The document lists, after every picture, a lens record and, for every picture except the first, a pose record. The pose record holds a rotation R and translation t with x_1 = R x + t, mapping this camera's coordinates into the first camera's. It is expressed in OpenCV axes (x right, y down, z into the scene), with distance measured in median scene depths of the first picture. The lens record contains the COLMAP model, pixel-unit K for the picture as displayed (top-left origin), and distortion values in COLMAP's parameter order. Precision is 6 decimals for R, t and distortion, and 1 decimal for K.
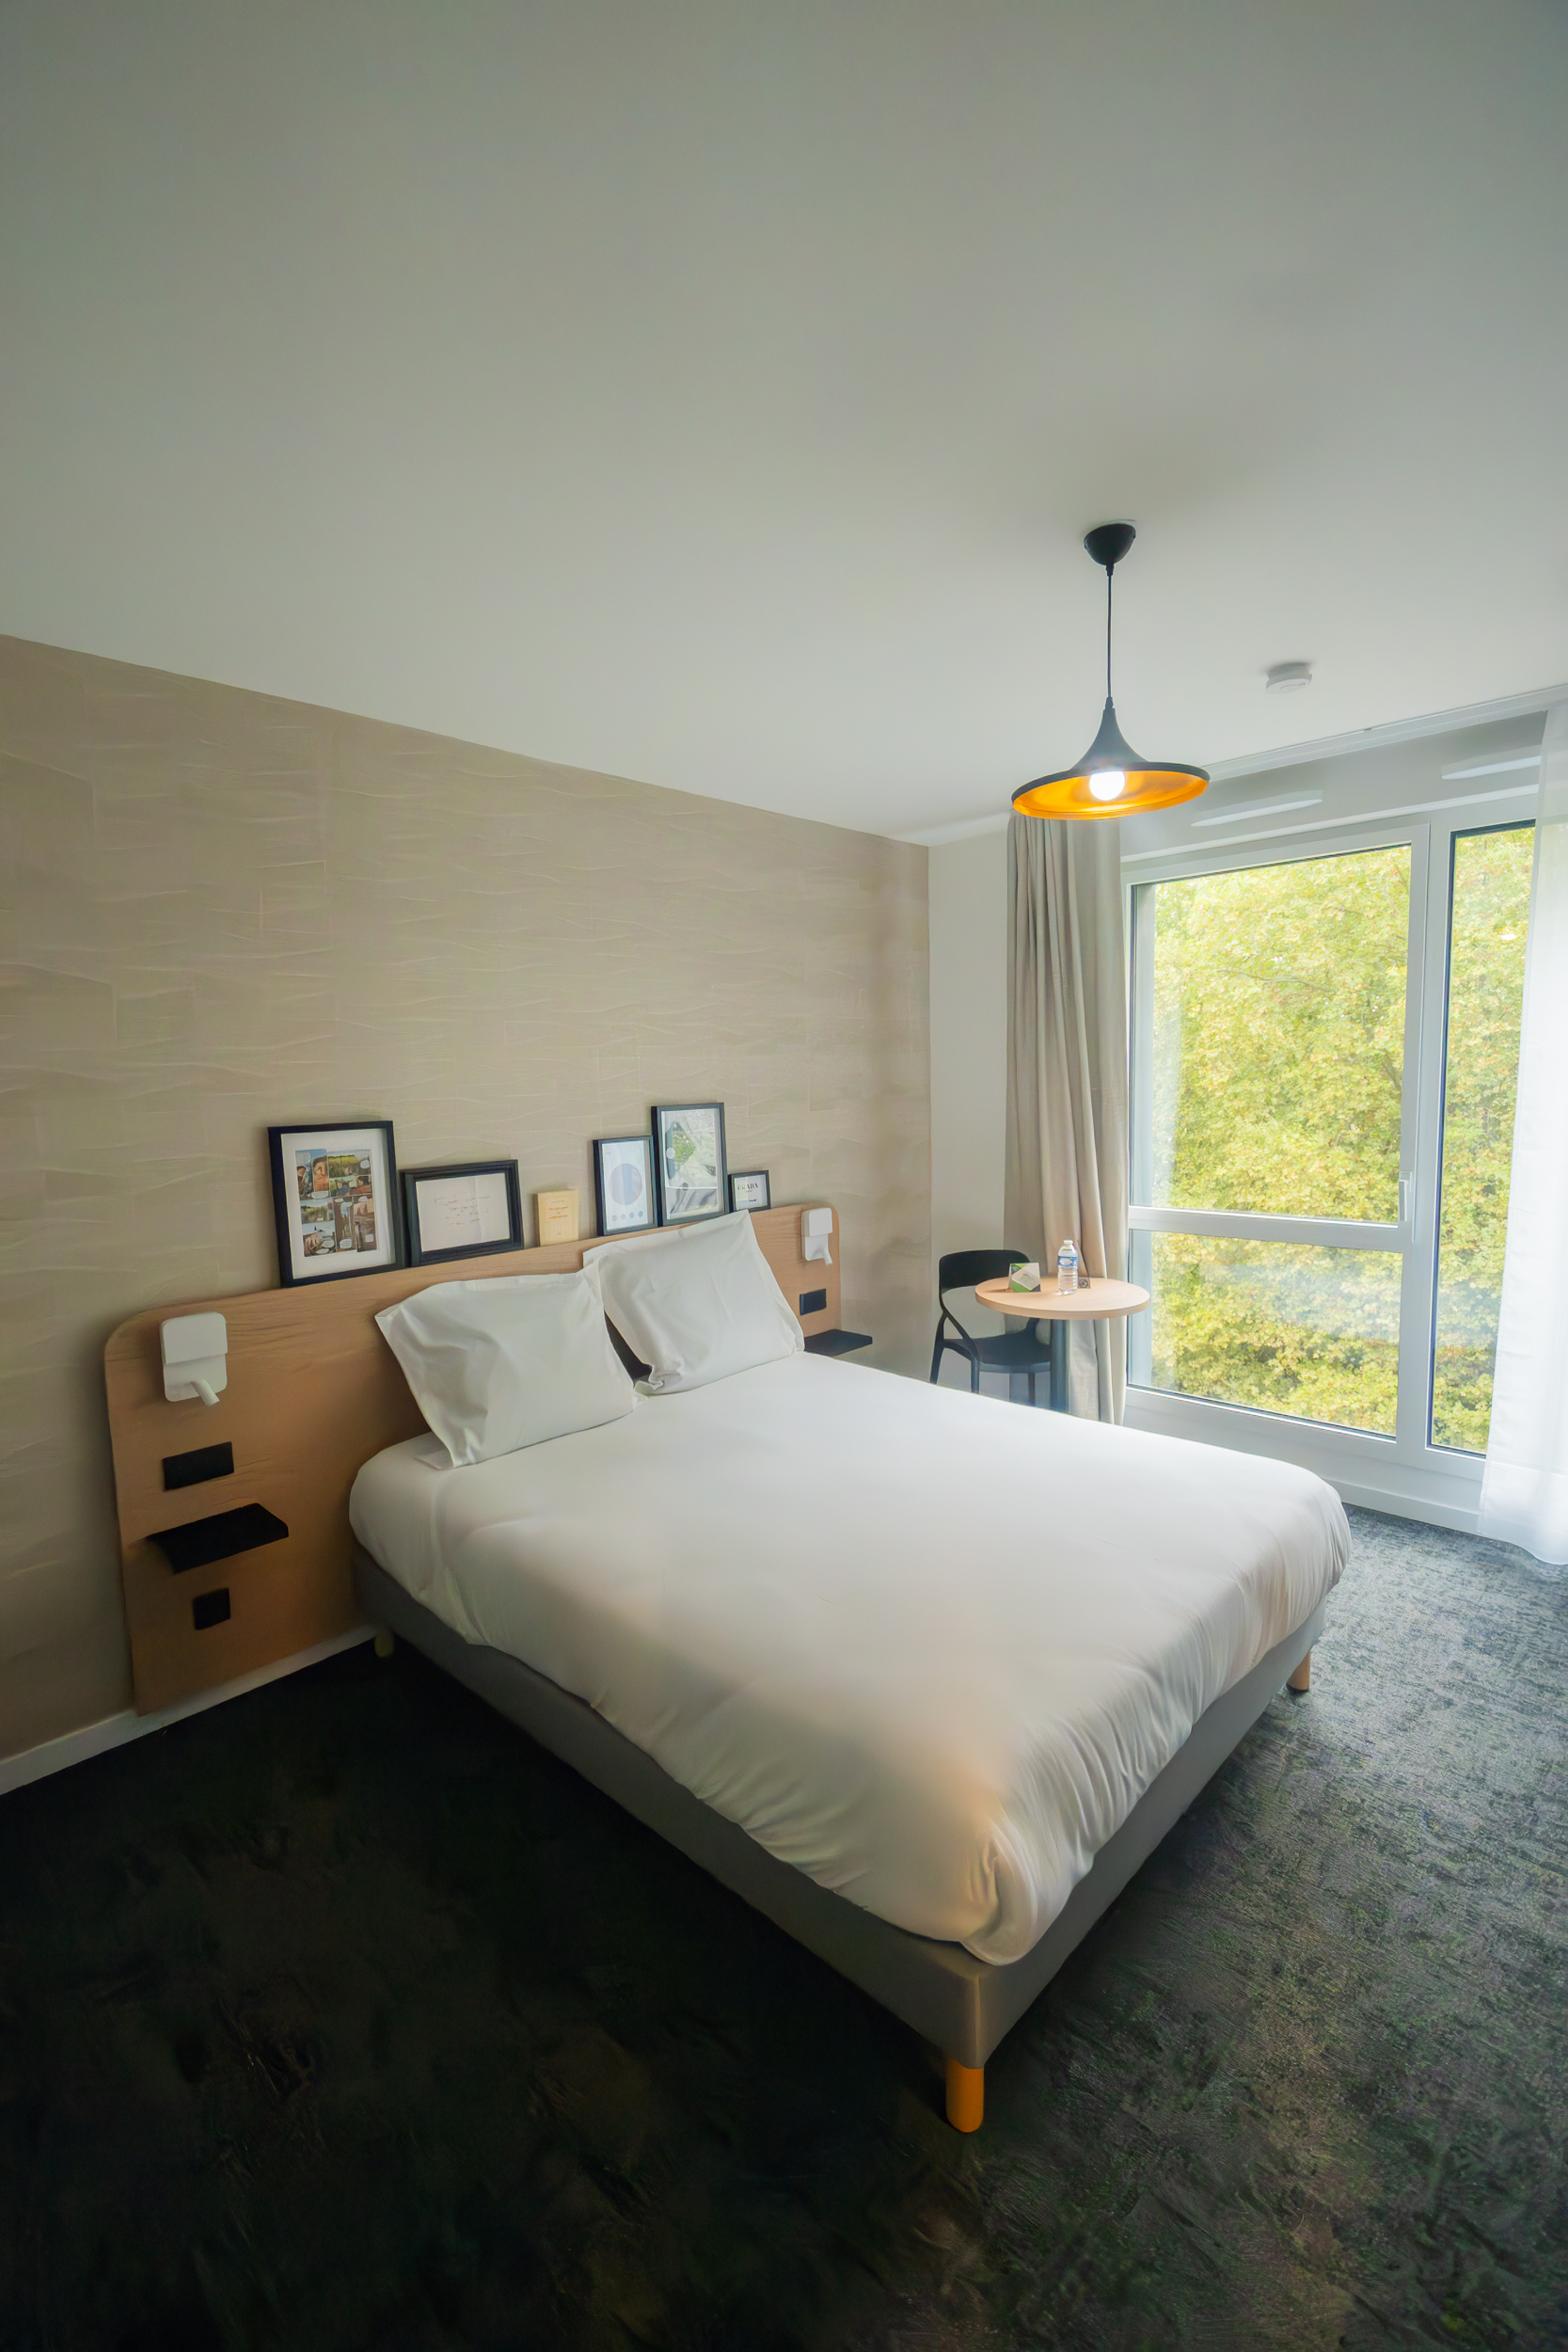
lens RADIAL K [[1082.2, 0, 781.0], [0, 1082.2, 1185.0], [0, 0, 1]] dist [0.000773, -0.000424]
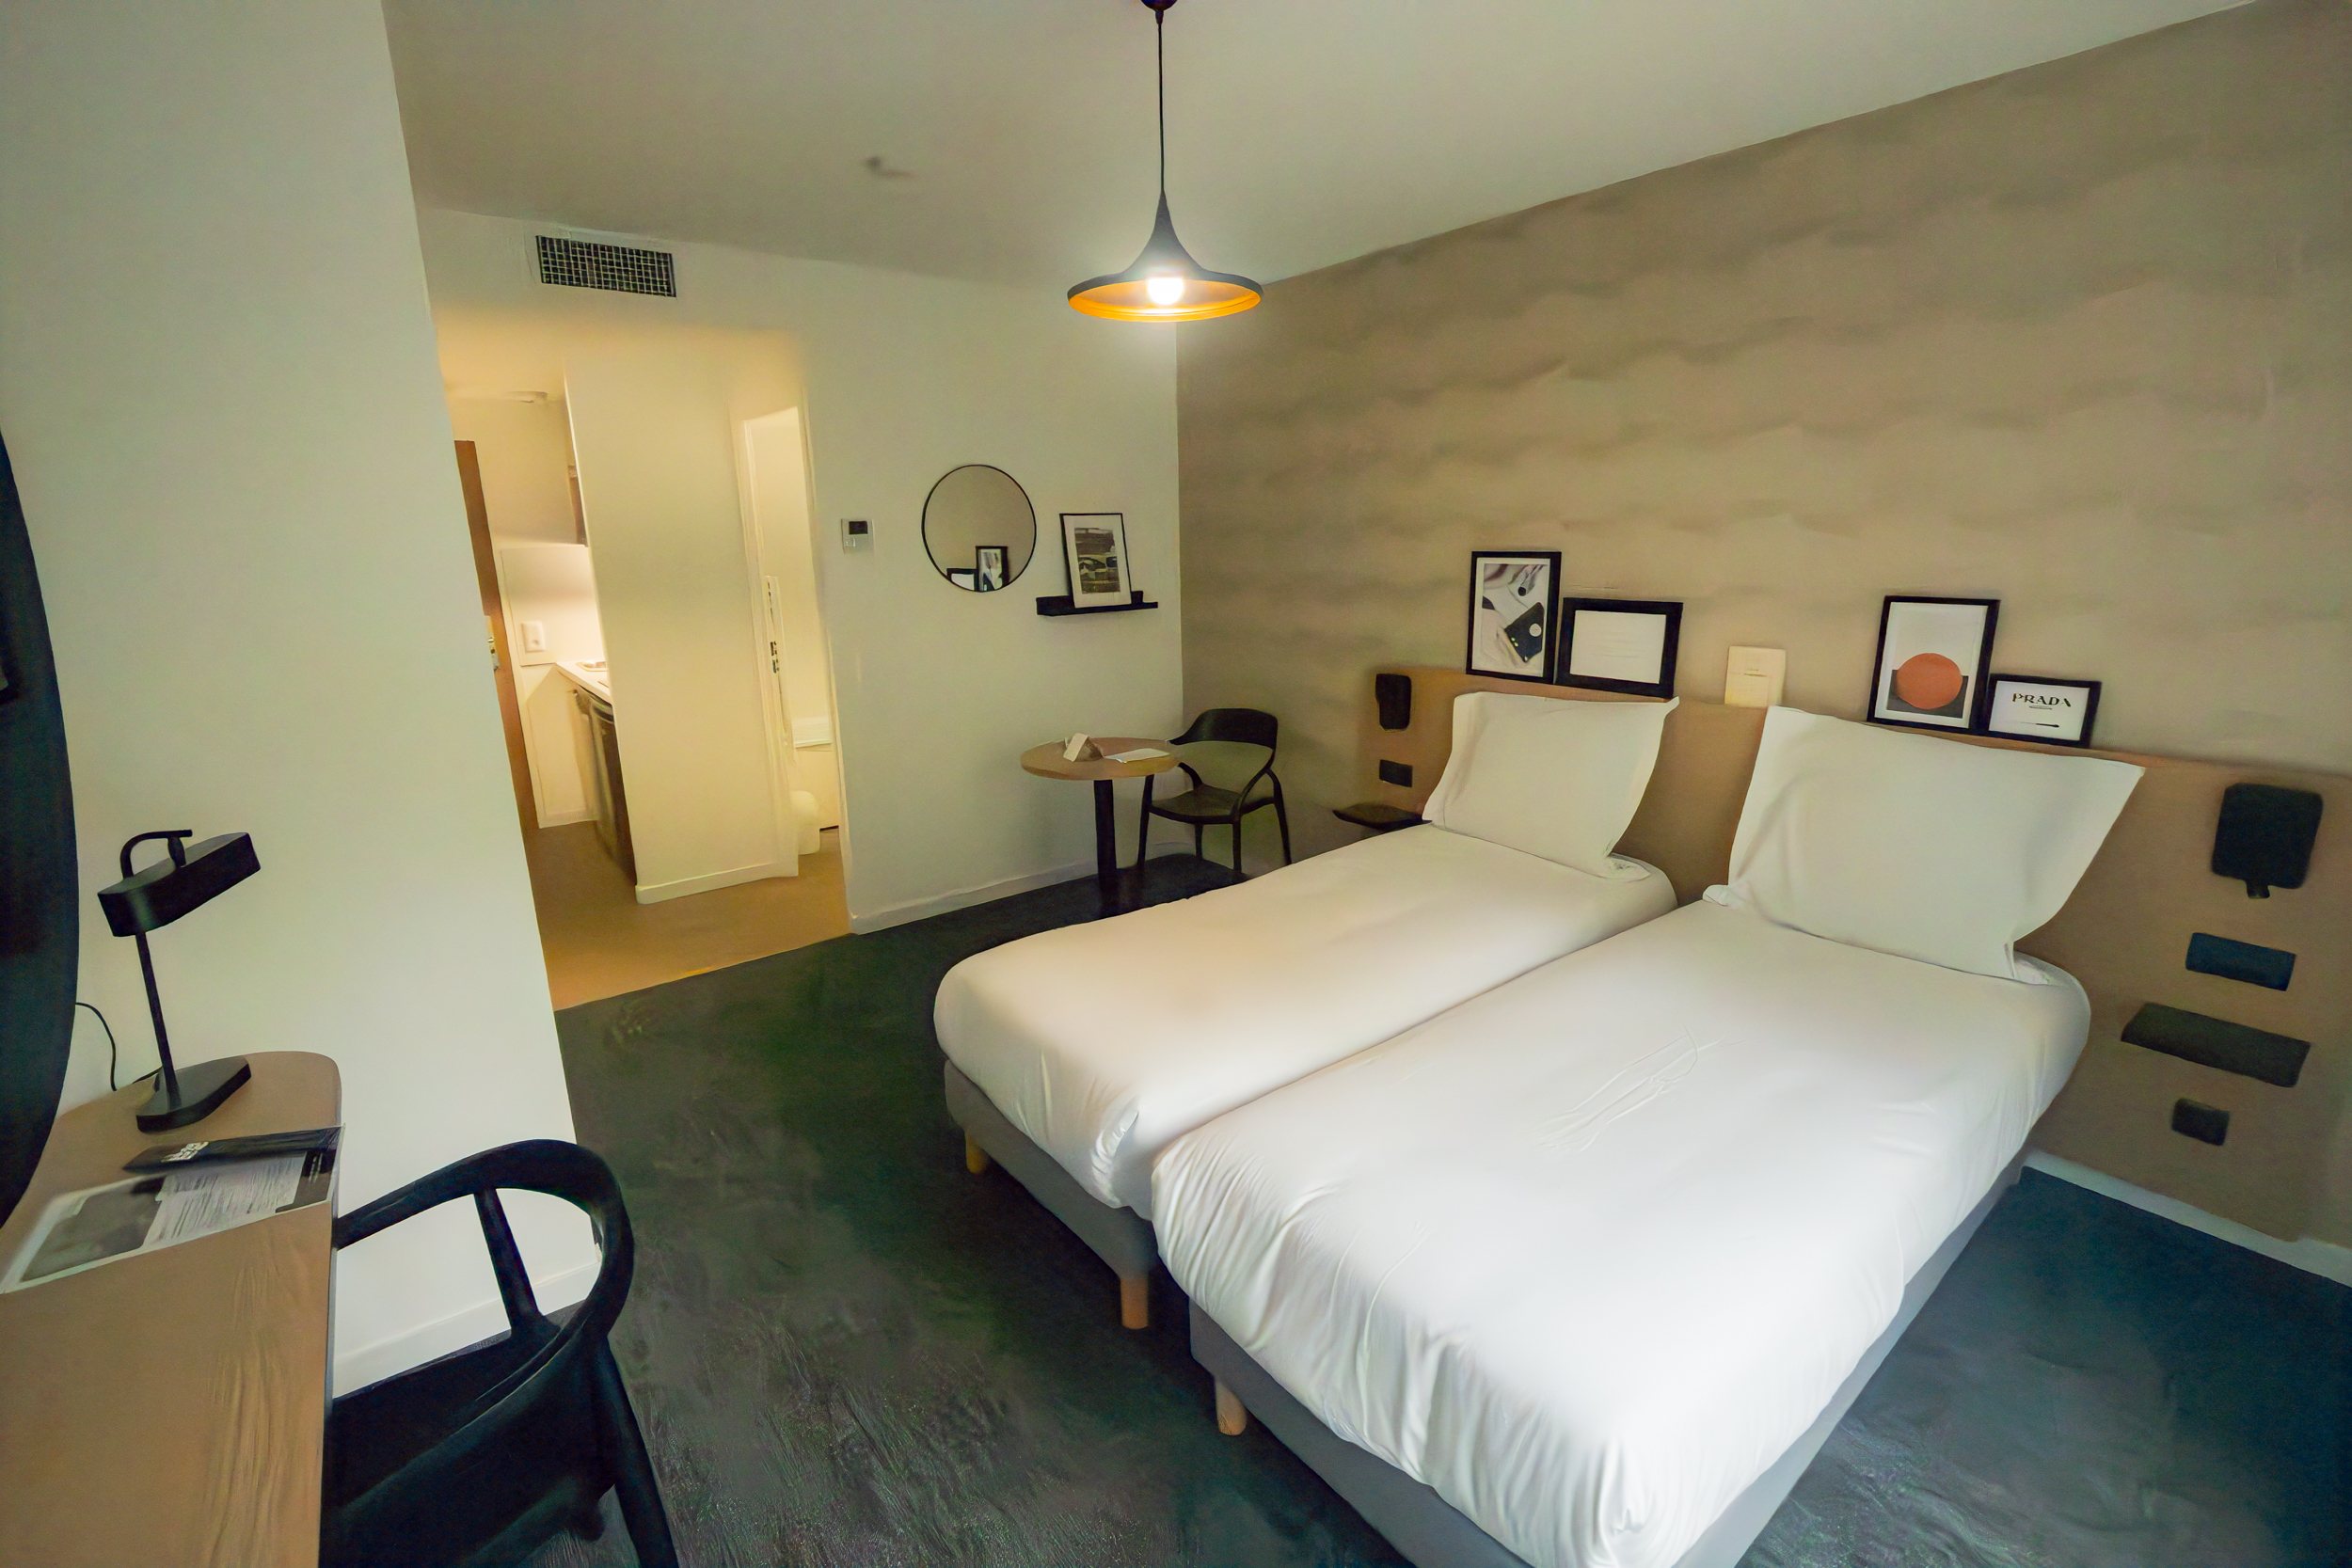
lens RADIAL K [[1082.2, 0, 1185.8], [0, 1082.2, 791.3], [0, 0, 1]] dist [0.000773, -0.000424]
pose [[-0.129670, 0.280358, -0.951097, 0.838548], [-0.072620, 0.953934, 0.291096, -0.122403], [0.988894, 0.106815, -0.103337, 0.756250]]
